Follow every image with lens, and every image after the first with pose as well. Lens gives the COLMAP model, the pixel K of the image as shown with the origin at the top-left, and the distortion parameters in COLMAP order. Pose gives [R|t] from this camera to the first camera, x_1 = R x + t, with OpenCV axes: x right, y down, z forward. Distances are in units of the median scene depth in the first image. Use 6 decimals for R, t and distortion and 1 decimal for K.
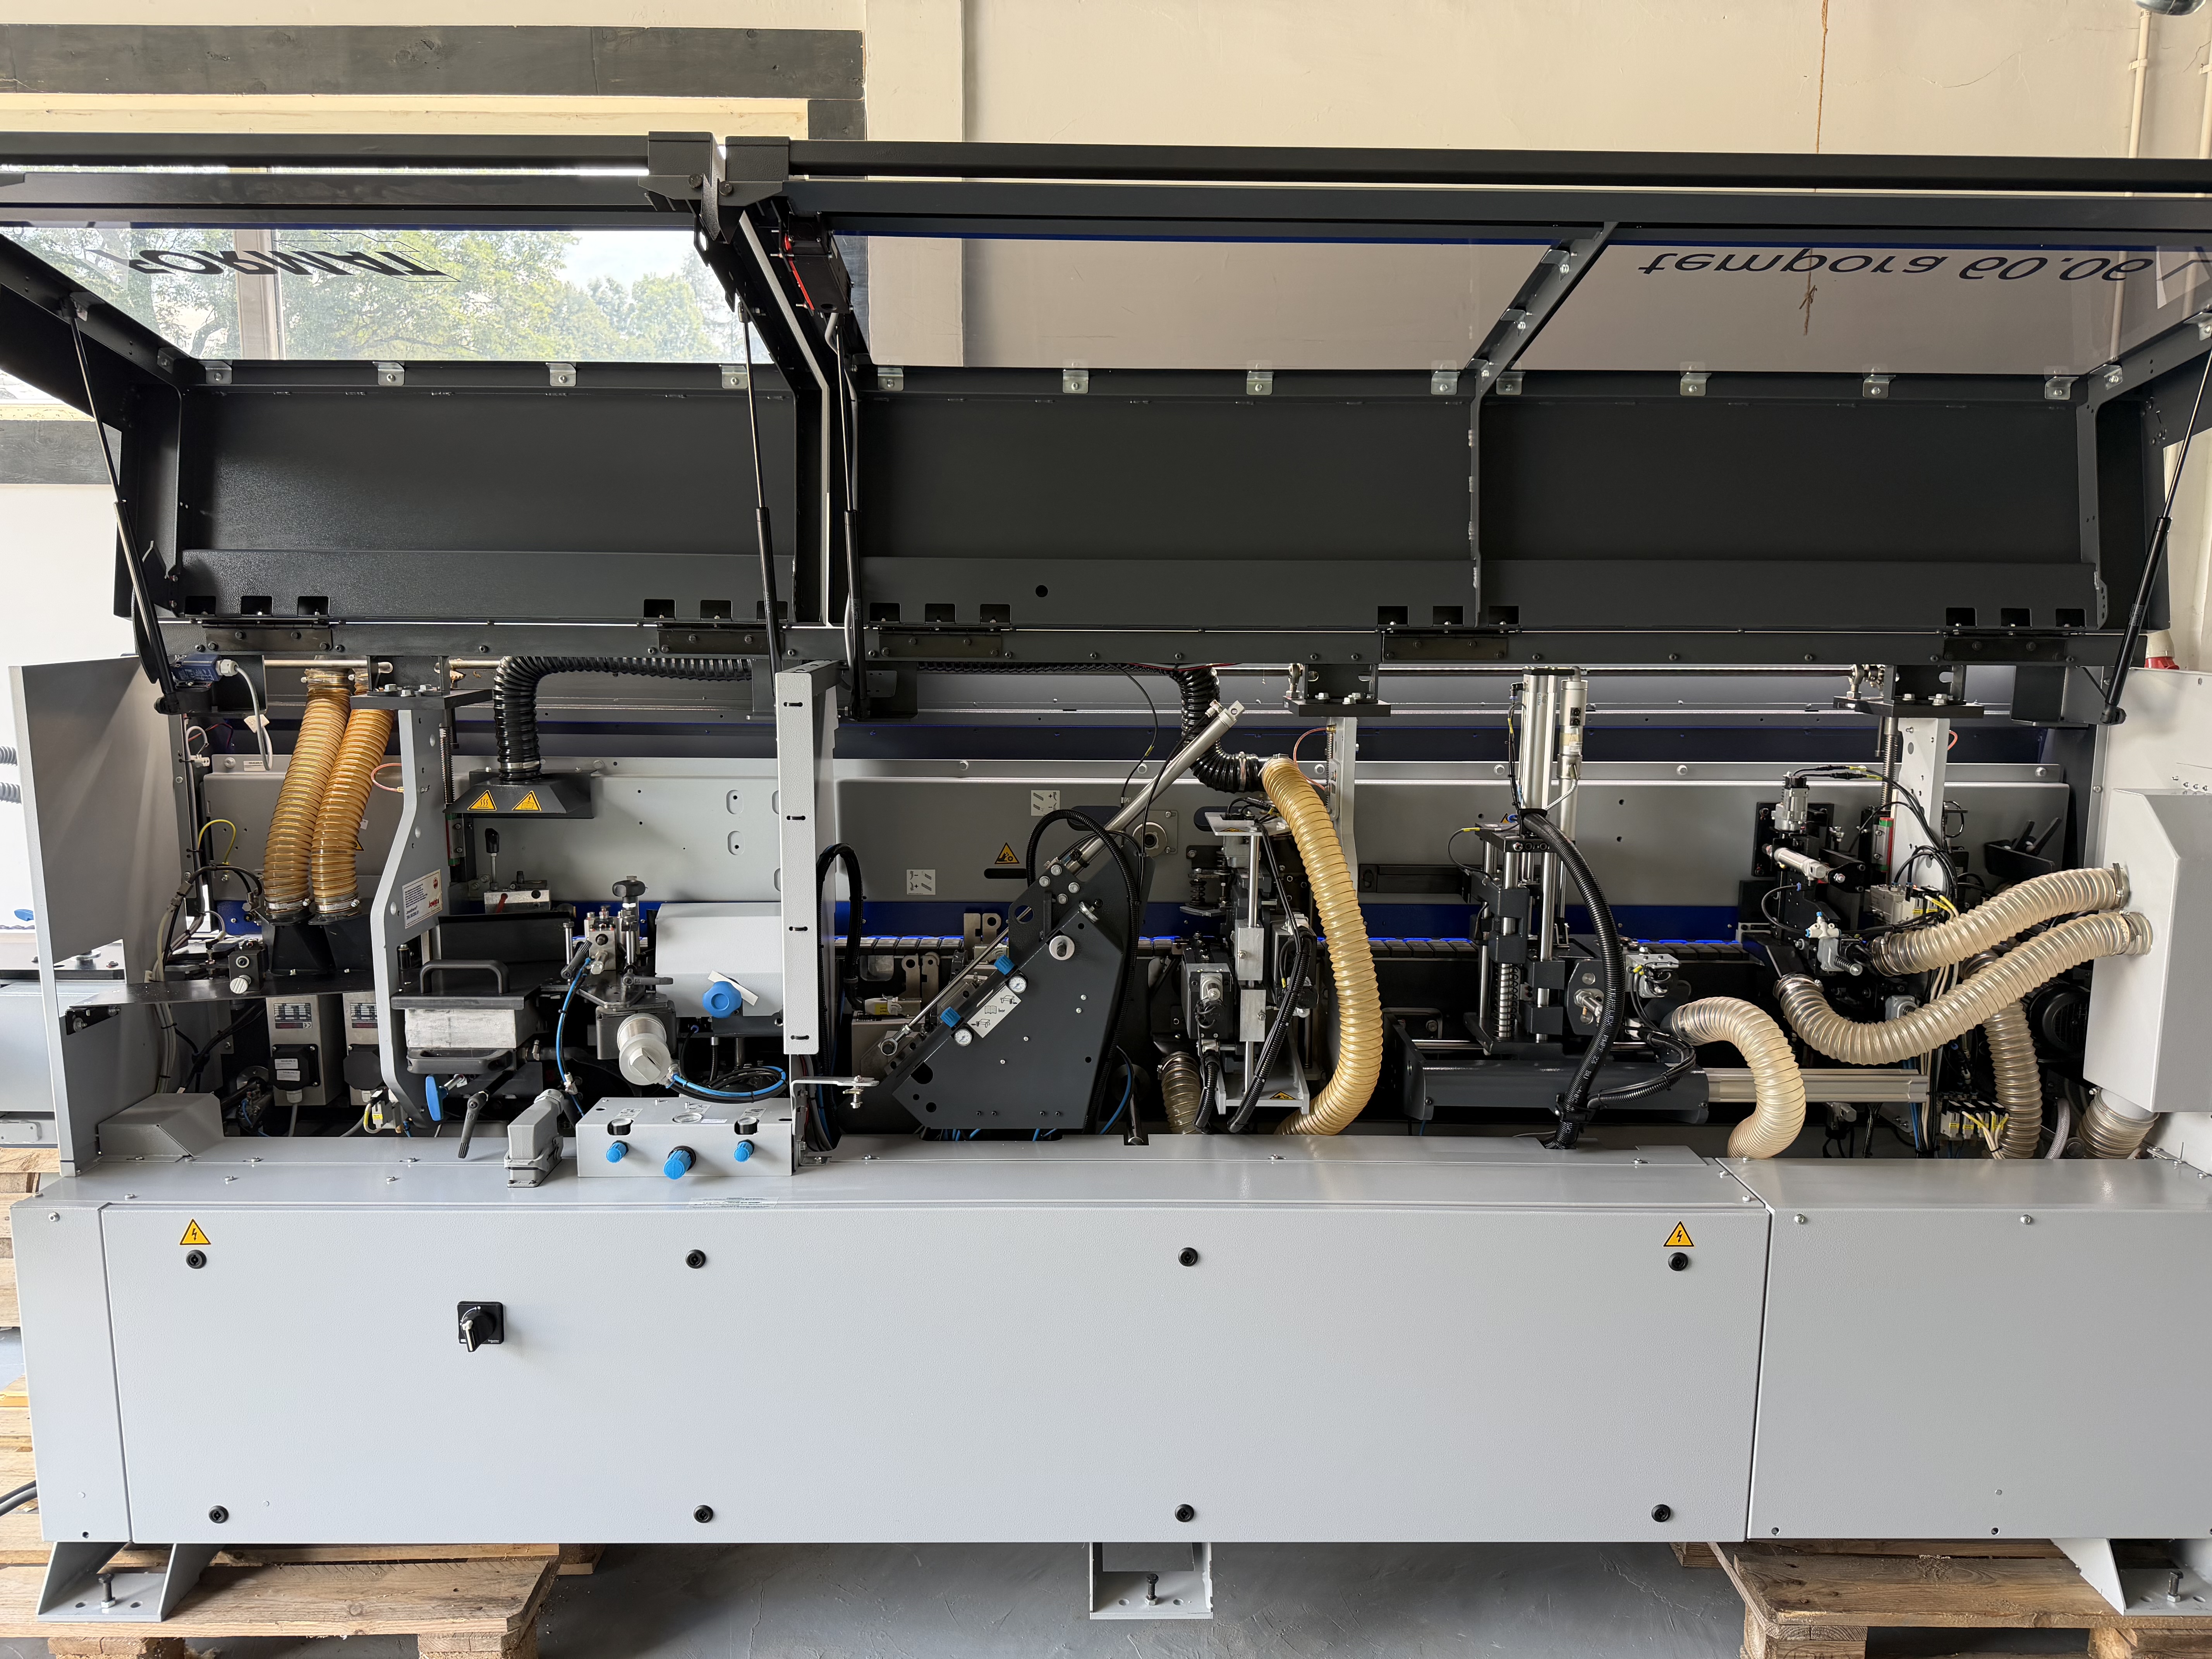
lens RADIAL K [[1575.7, 0, 1108.4], [0, 1575.7, 820.2], [0, 0, 1]] dist [0.000272, -0.001354]
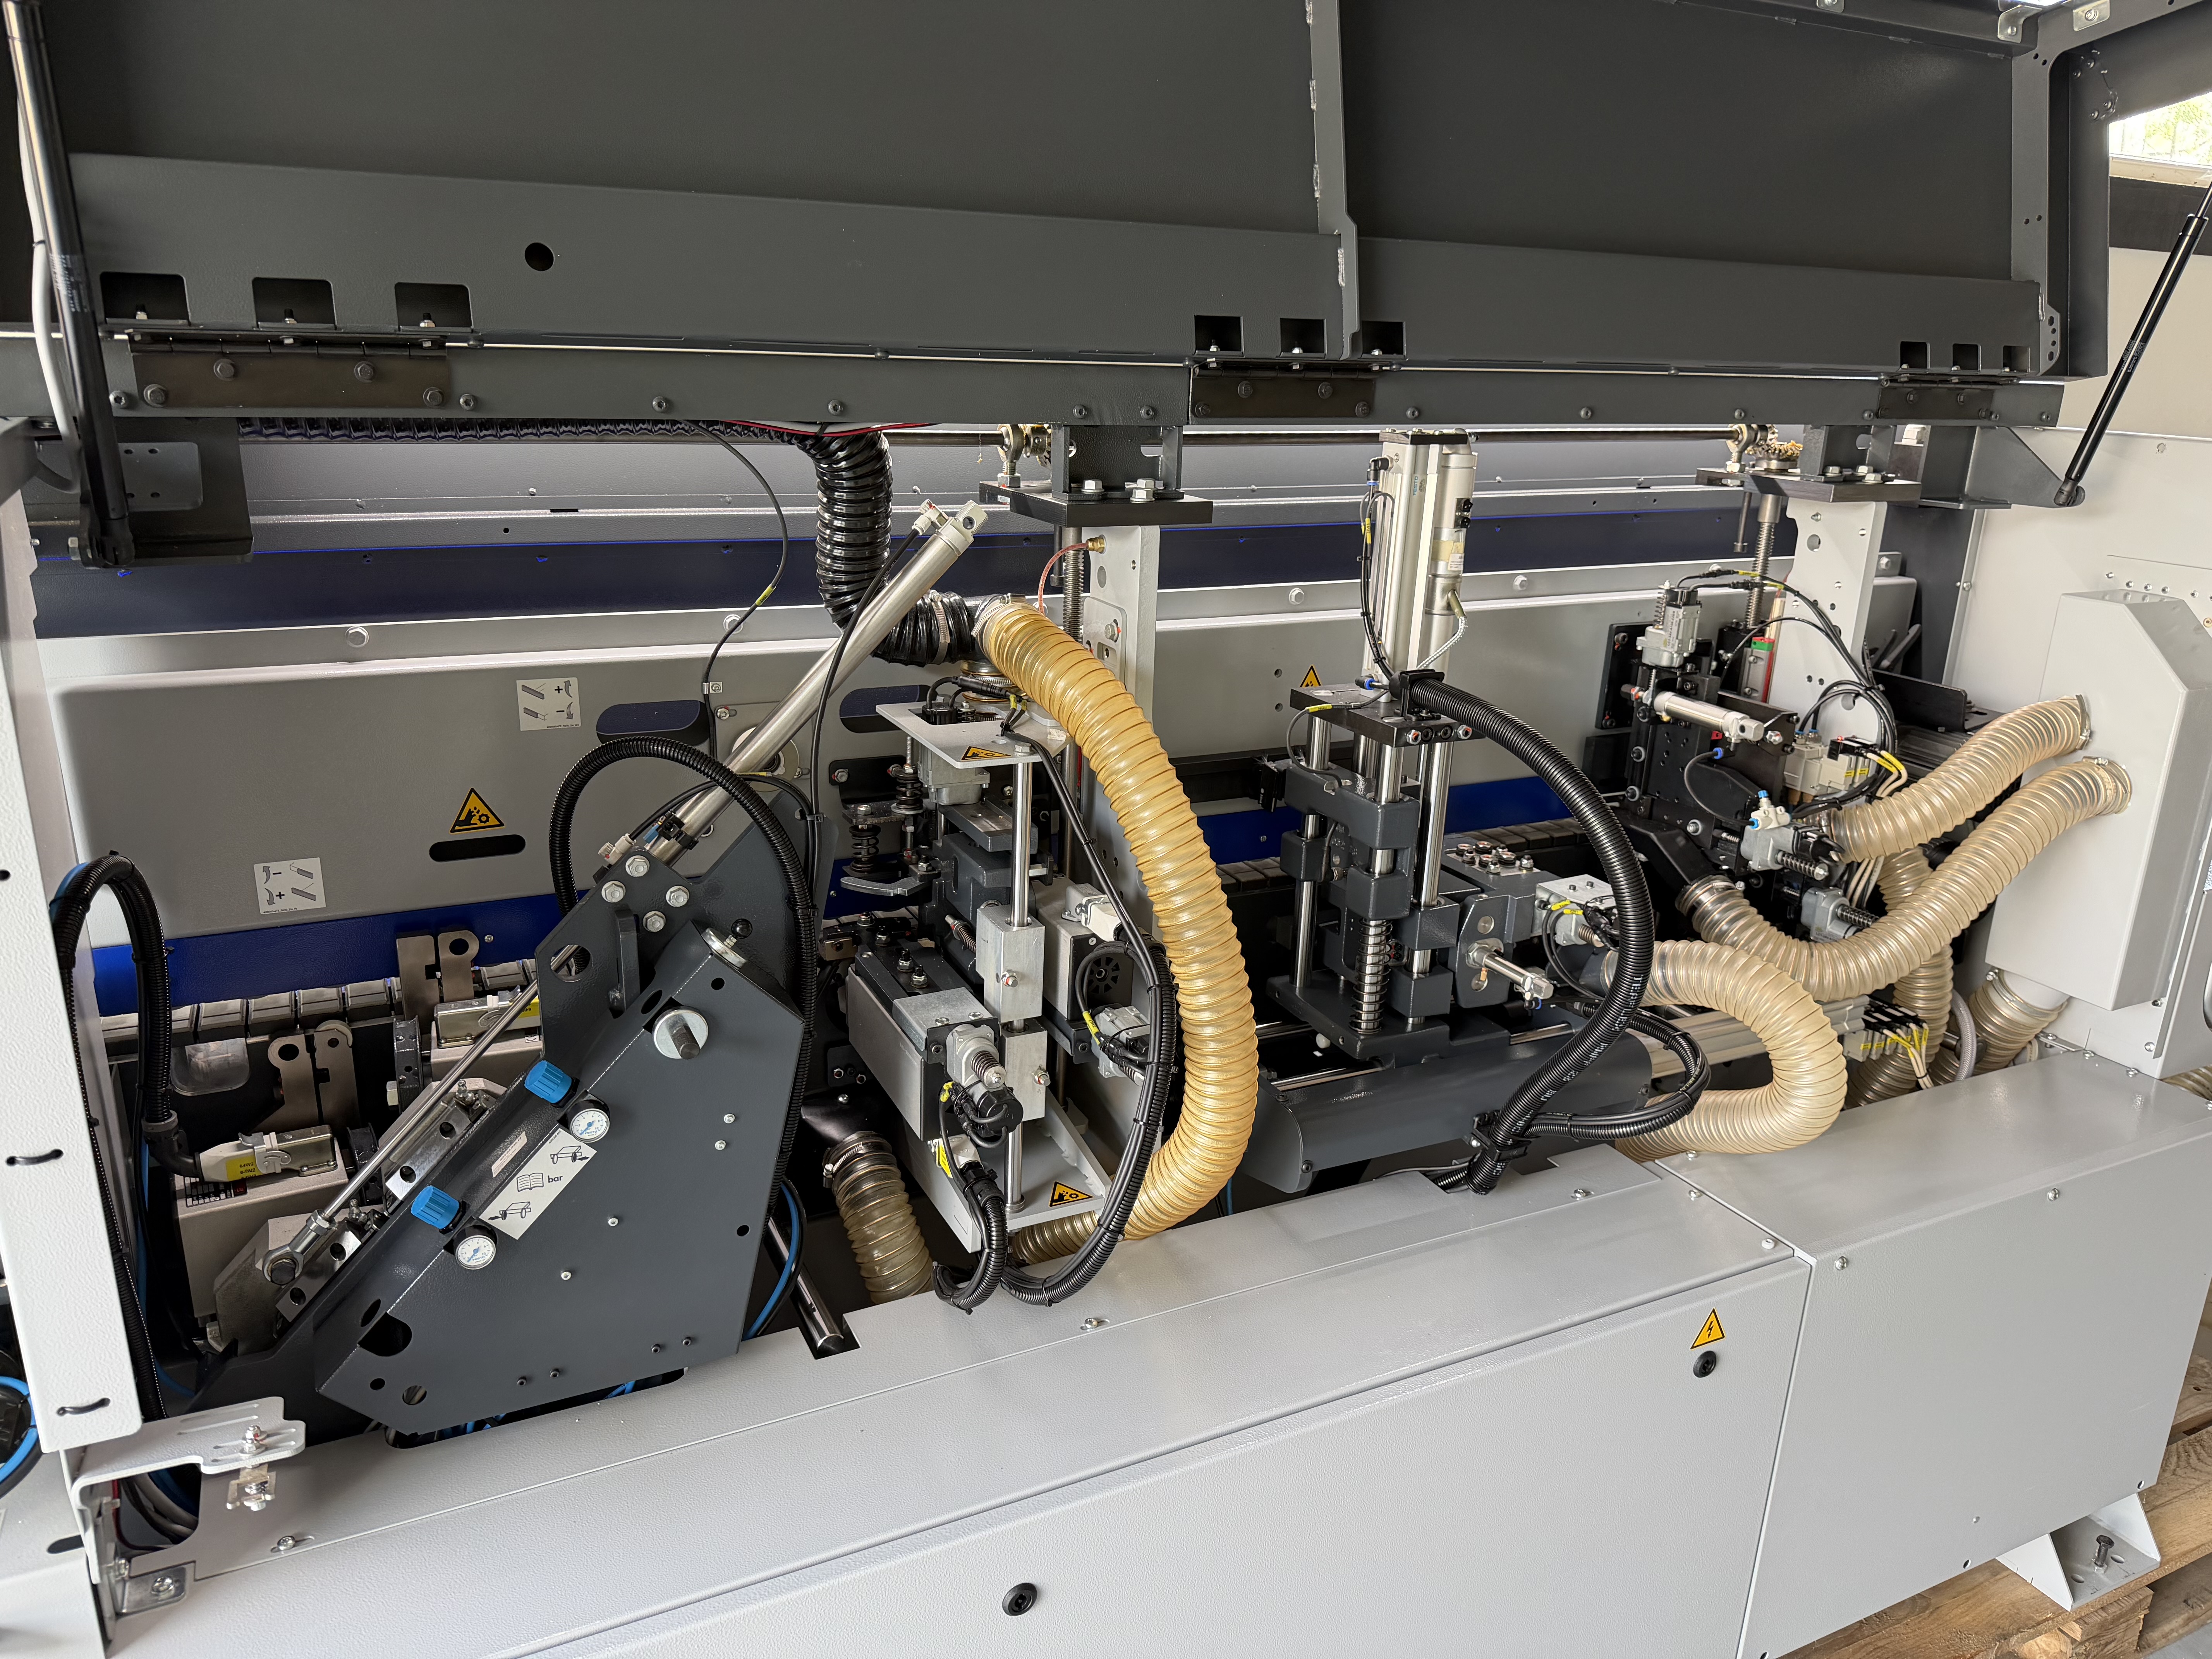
lens RADIAL K [[1675.4, 0, 1208.9], [0, 1675.4, 863.4], [0, 0, 1]] dist [0.069446, -0.127086]
pose [[0.898950, -0.109302, 0.424196, -0.089144], [0.036114, 0.983566, 0.176902, -0.050963], [-0.436560, -0.143707, 0.888124, 0.440197]]
